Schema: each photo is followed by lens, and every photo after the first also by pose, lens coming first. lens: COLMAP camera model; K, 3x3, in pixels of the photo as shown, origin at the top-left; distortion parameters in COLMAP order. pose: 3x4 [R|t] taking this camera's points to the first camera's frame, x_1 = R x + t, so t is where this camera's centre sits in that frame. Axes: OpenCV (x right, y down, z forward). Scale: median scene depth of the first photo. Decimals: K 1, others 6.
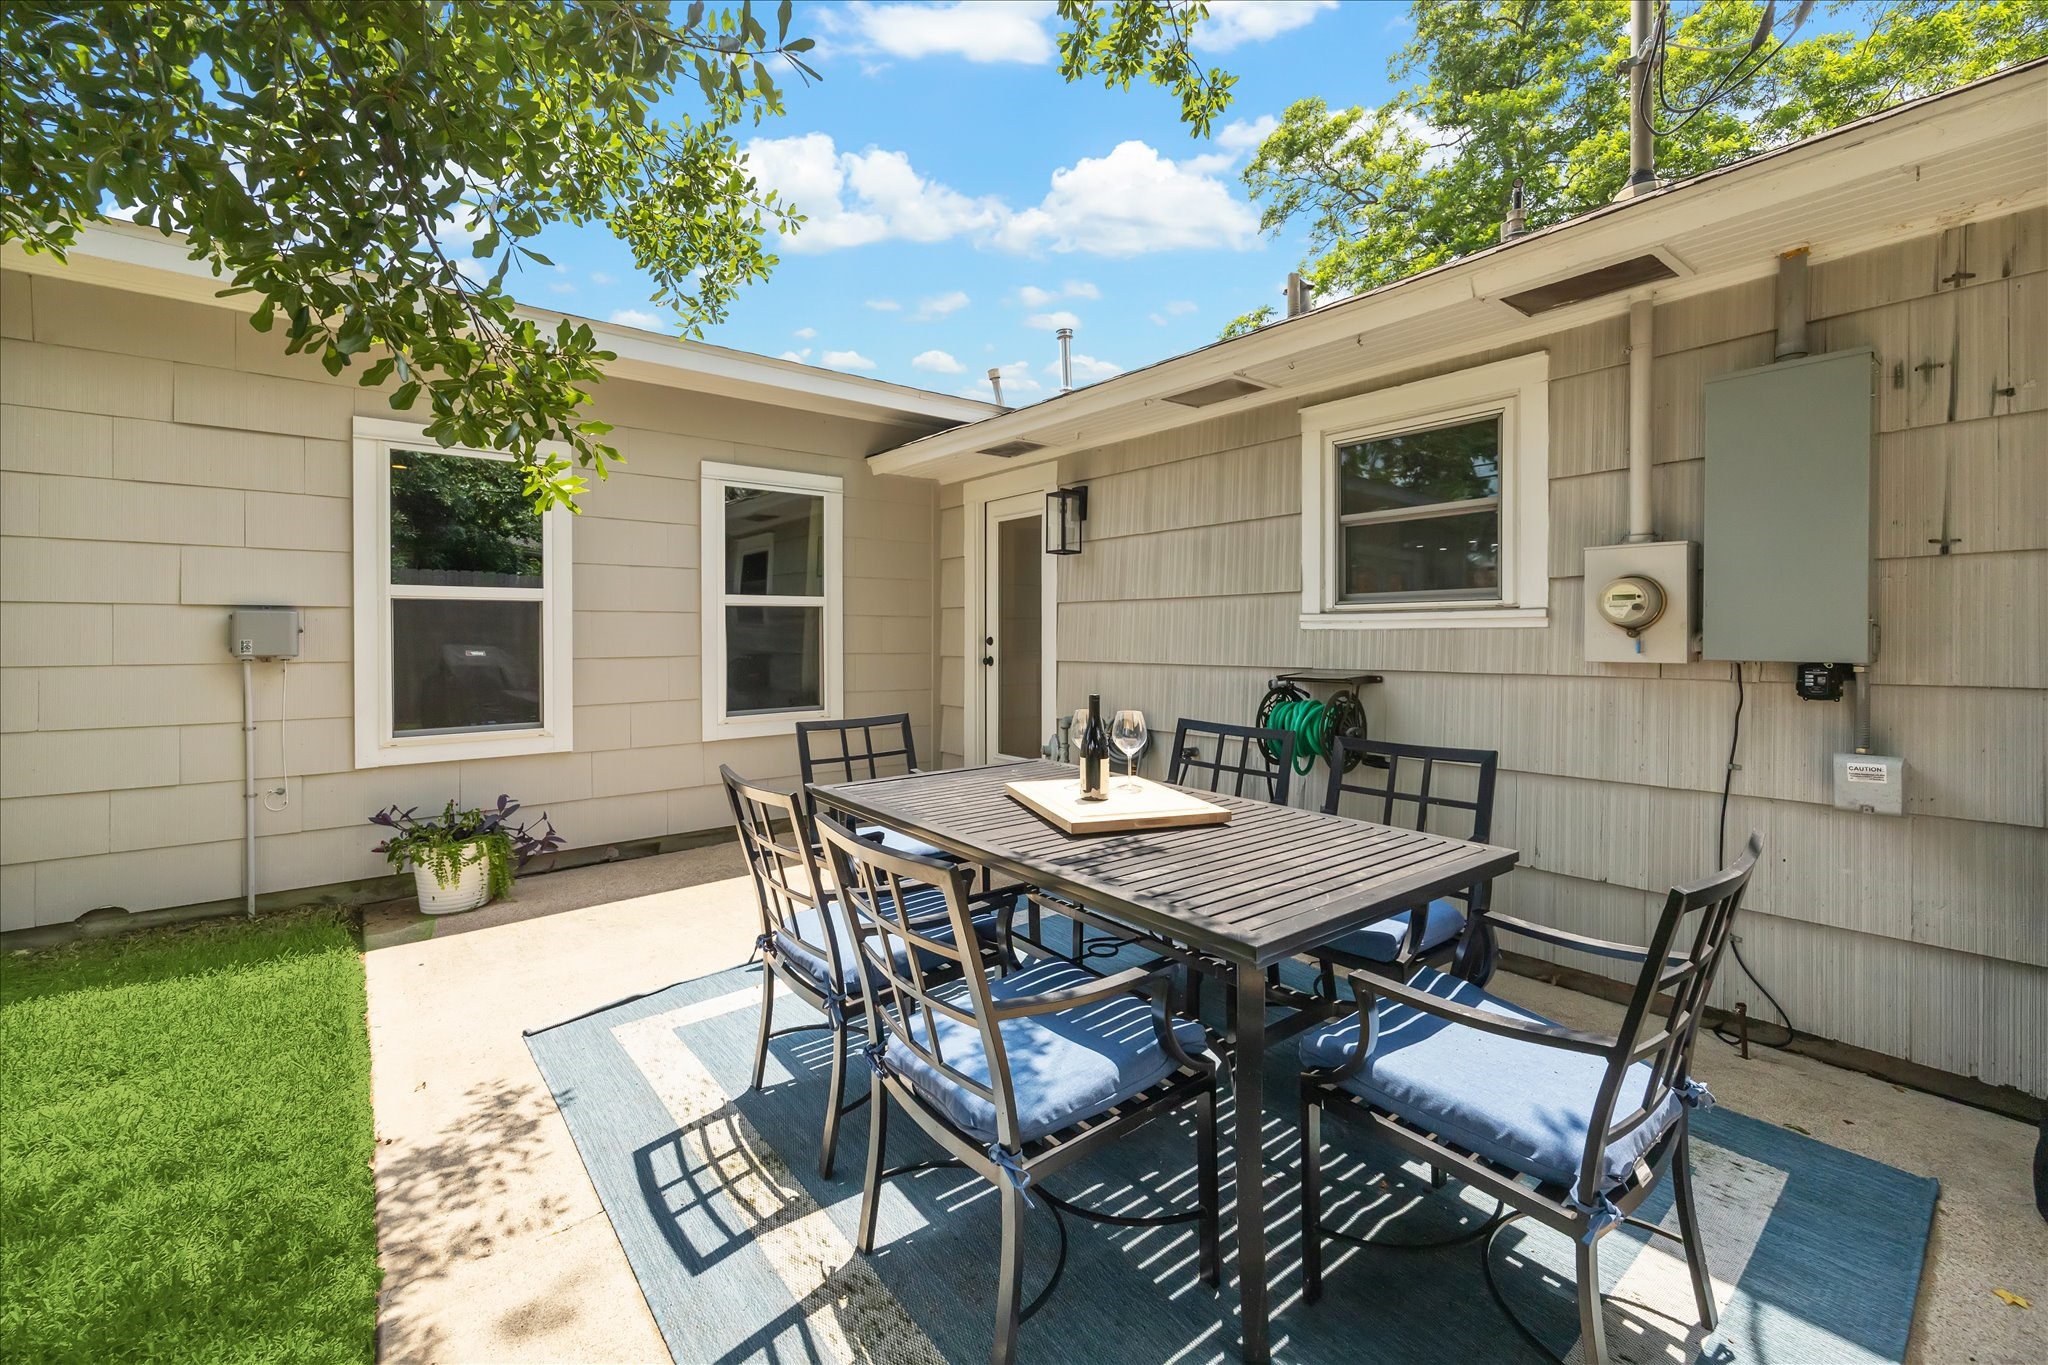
lens RADIAL K [[837.9, 0, 1019.2], [0, 837.9, 643.0], [0, 0, 1]] dist [0.000123, -0.000101]
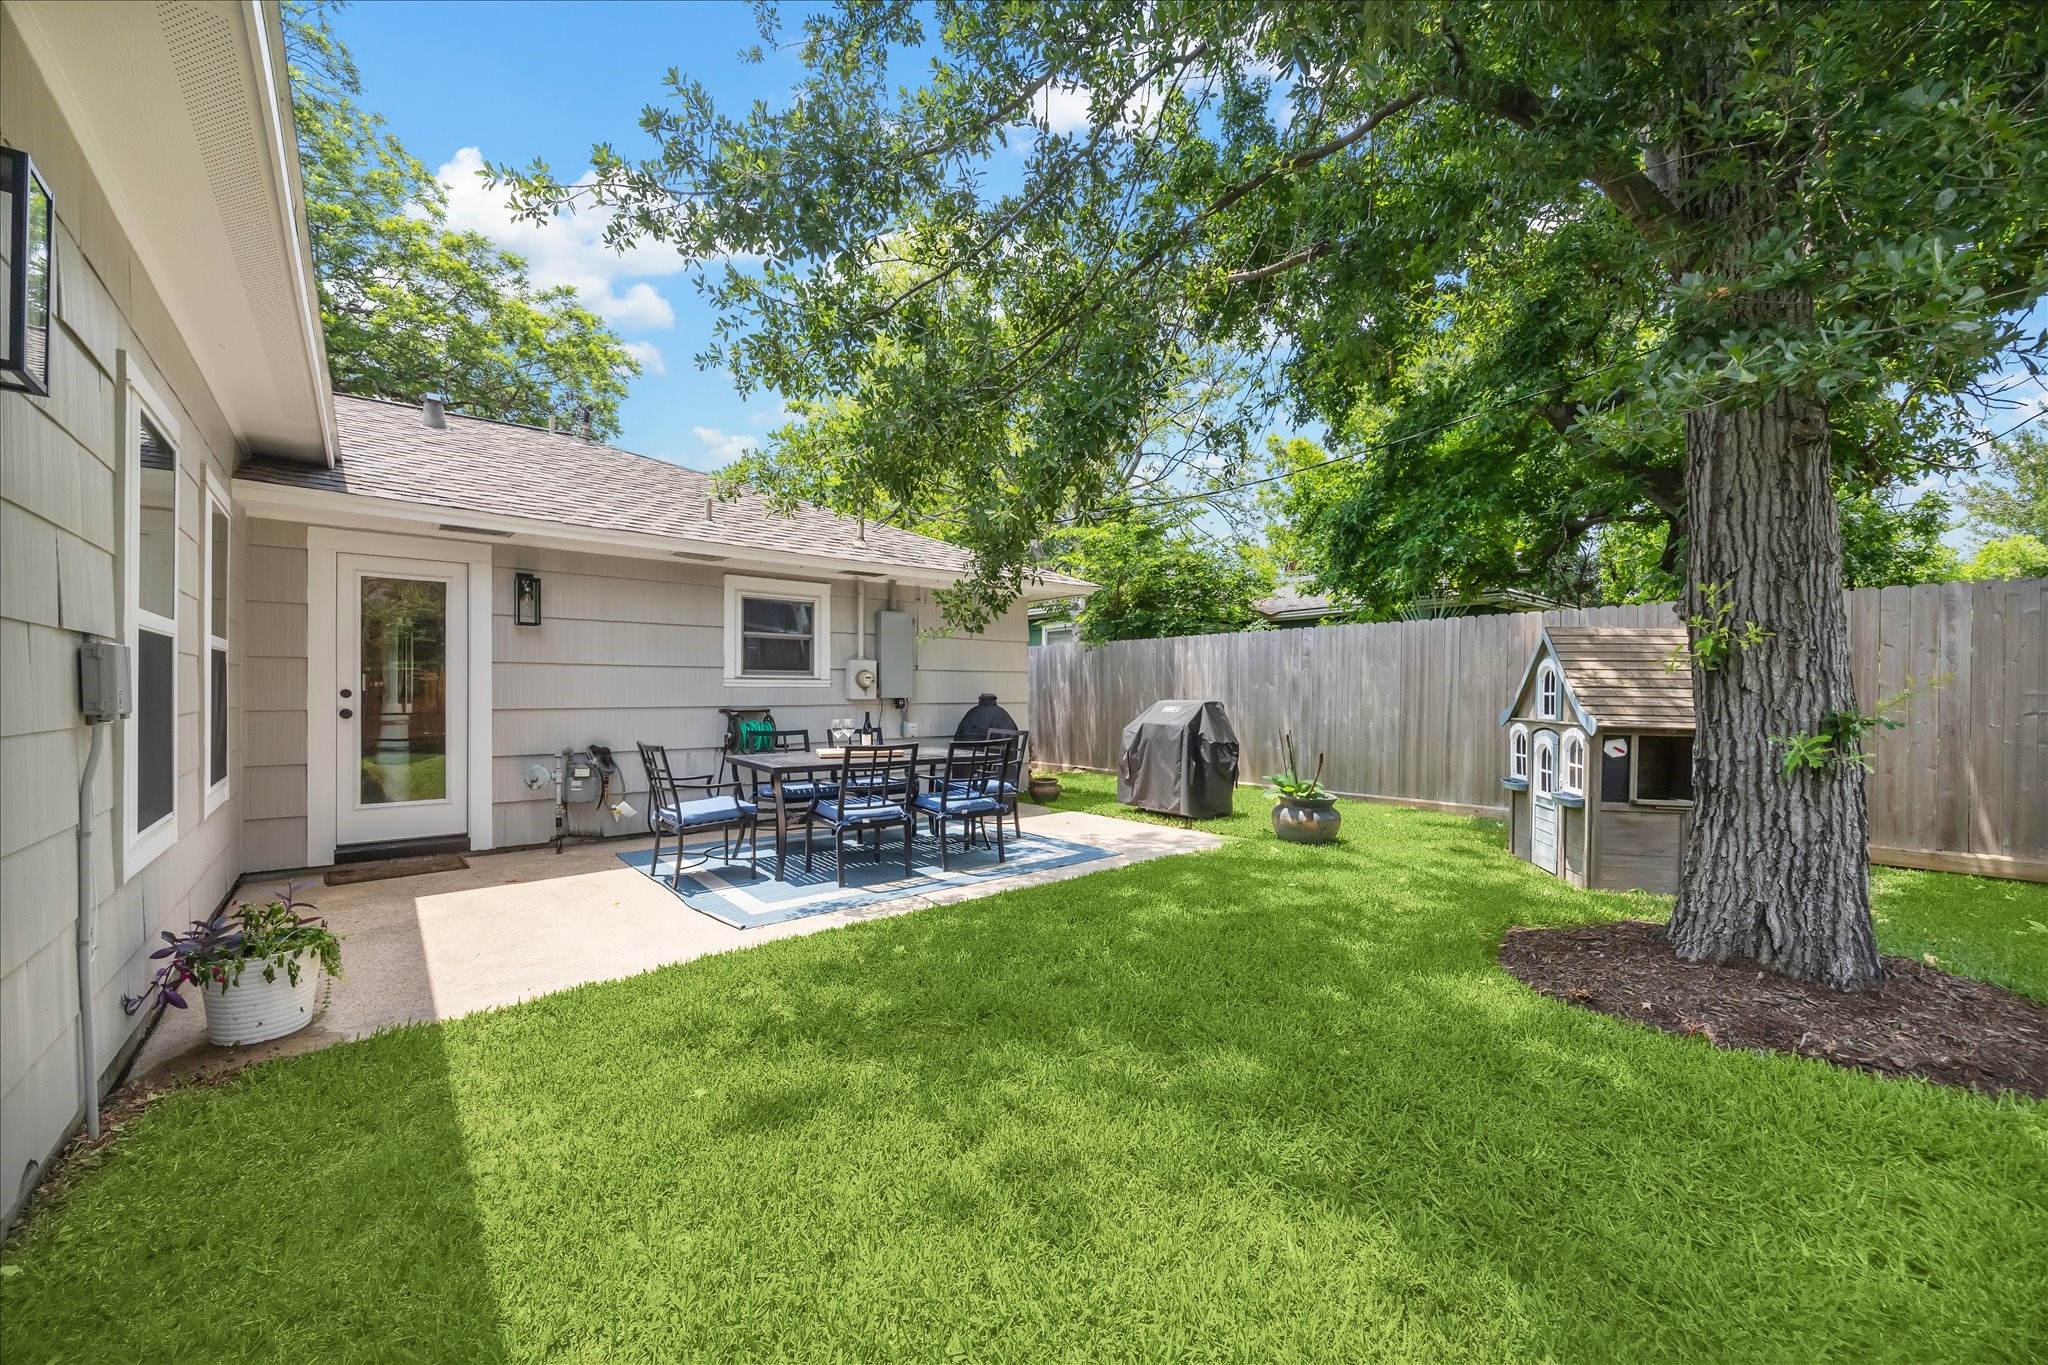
lens RADIAL K [[868.7, 0, 1032.3], [0, 868.7, 695.4], [0, 0, 1]] dist [-0.000567, -0.000666]
pose [[-0.000490, -0.004696, 0.999989, -1.774741], [0.002923, 0.999985, 0.004698, -0.004445], [-0.999996, 0.002925, -0.000476, 0.307295]]
